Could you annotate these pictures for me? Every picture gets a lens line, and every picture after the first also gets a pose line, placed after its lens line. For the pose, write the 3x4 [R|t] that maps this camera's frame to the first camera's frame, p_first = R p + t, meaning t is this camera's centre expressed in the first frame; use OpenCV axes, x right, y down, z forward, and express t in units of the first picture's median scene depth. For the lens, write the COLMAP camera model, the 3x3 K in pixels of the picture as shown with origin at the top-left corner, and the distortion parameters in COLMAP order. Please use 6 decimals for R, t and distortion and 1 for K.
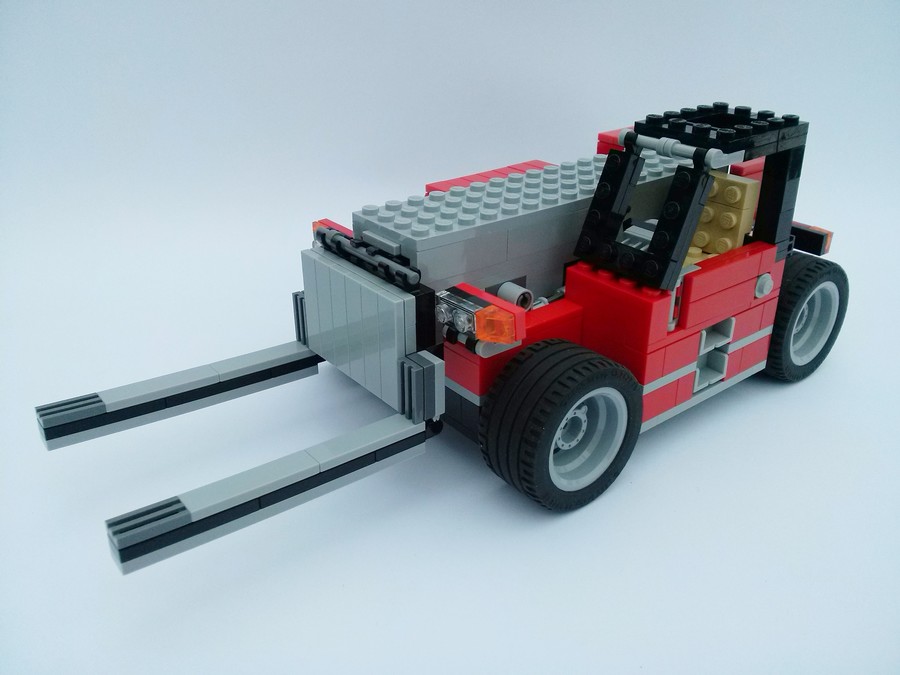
lens RADIAL K [[800.2, 0, 453.6], [0, 800.2, 330.0], [0, 0, 1]] dist [0.073832, -0.209240]
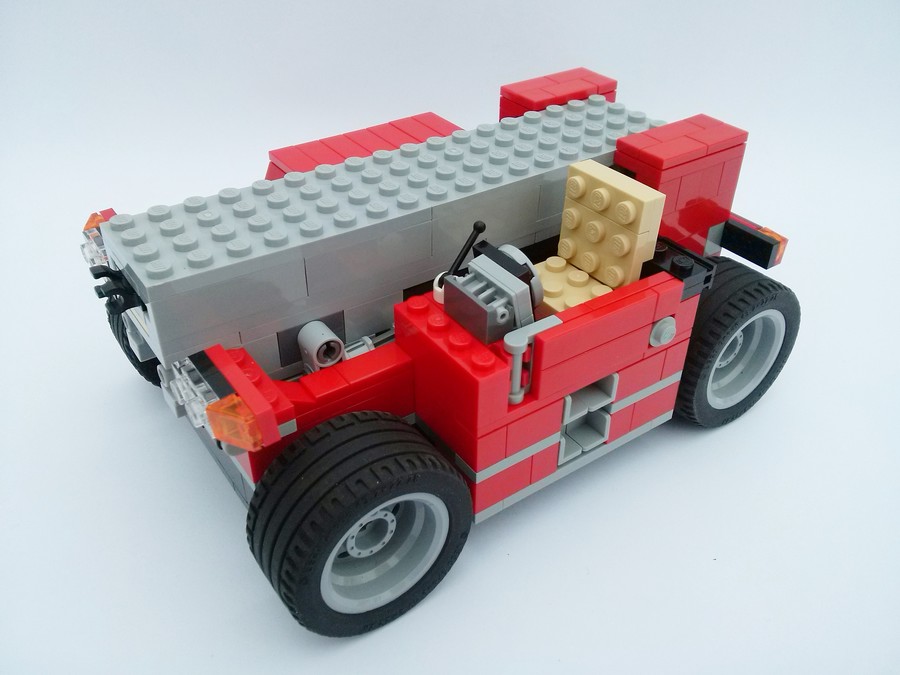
lens RADIAL K [[800.2, 0, 448.7], [0, 800.2, 332.5], [0, 0, 1]] dist [0.073832, -0.209240]
pose [[0.997433, 0.046681, -0.054291, 0.233067], [-0.036755, 0.984539, 0.171264, -0.181799], [0.061446, -0.168829, 0.983728, 0.254510]]
